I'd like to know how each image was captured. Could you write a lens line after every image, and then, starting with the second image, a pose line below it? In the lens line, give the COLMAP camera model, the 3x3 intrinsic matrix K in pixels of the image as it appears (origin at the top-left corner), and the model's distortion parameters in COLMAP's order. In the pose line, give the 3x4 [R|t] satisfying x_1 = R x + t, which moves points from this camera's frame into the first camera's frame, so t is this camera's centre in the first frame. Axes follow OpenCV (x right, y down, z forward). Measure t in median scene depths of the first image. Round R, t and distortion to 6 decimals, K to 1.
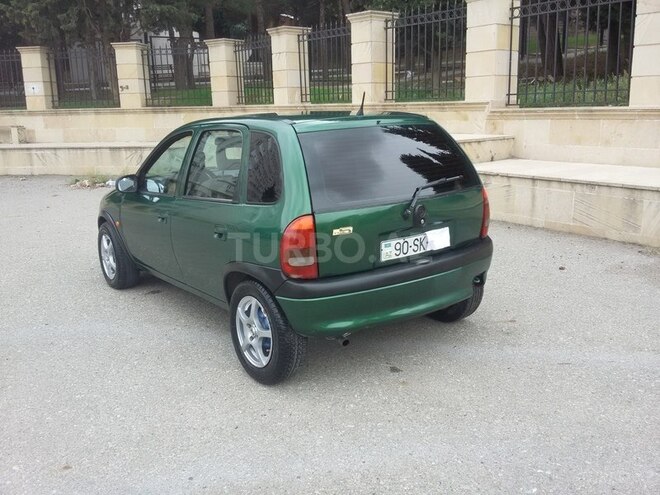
lens RADIAL K [[637.5, 0, 353.7], [0, 637.5, 242.6], [0, 0, 1]] dist [0.089690, -0.189479]
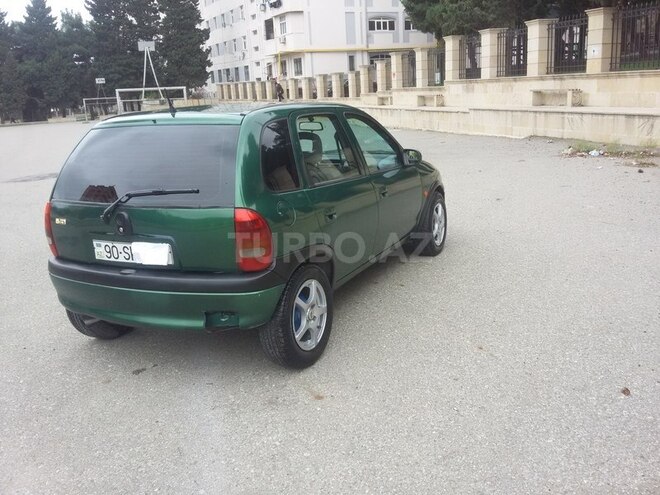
lens RADIAL K [[632.9, 0, 330.0], [0, 632.9, 247.5], [0, 0, 1]] dist [0.060050, -0.153896]
pose [[0.414769, 0.221644, -0.882519, 0.433516], [-0.147757, 0.973413, 0.175028, -0.088045], [0.897850, 0.057802, 0.436491, 0.348633]]
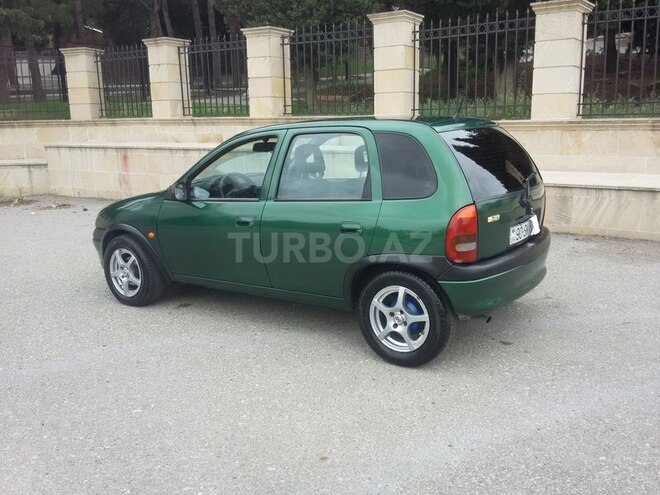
lens RADIAL K [[637.5, 0, 353.7], [0, 637.5, 242.6], [0, 0, 1]] dist [0.089690, -0.189479]
pose [[0.944091, -0.055719, 0.324942, -0.230060], [0.065447, 0.997674, -0.019075, 0.011241], [-0.323123, 0.039275, 0.945542, 0.005862]]
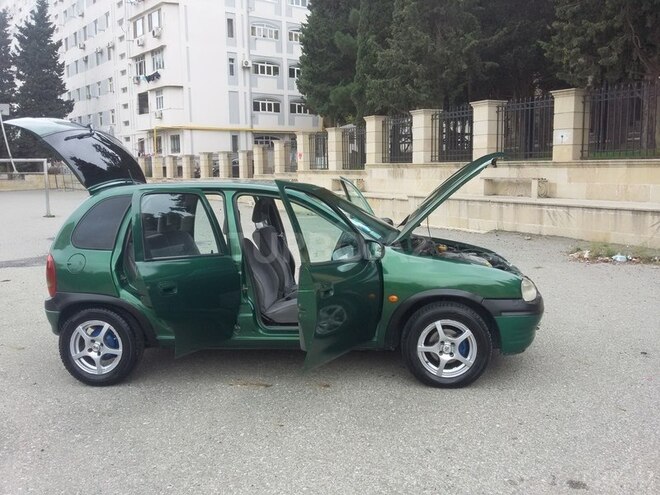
lens RADIAL K [[595.2, 0, 345.3], [0, 595.2, 245.1], [0, 0, 1]] dist [0.078796, -0.183918]
pose [[0.629604, 0.114669, -0.768407, -0.058400], [-0.160889, 0.986852, 0.015441, -0.092394], [0.760075, 0.113907, 0.639775, 0.423945]]
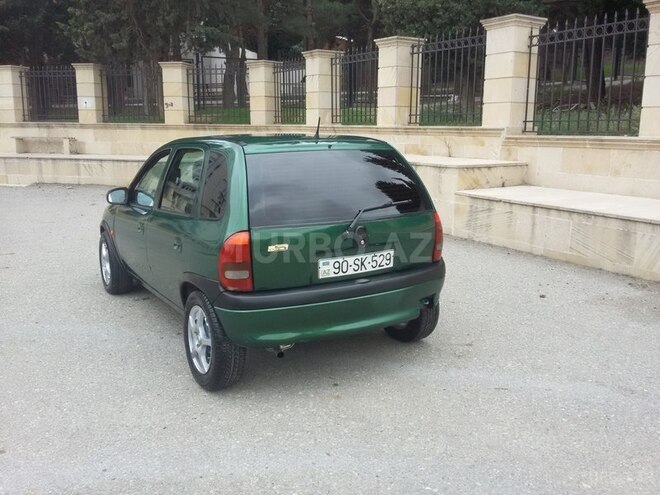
lens RADIAL K [[637.5, 0, 353.7], [0, 637.5, 242.6], [0, 0, 1]] dist [0.089690, -0.189479]
pose [[0.994929, 0.044239, -0.090331, 0.075496], [-0.046950, 0.998501, -0.028116, -0.001071], [0.088952, 0.032214, 0.995515, -0.015235]]
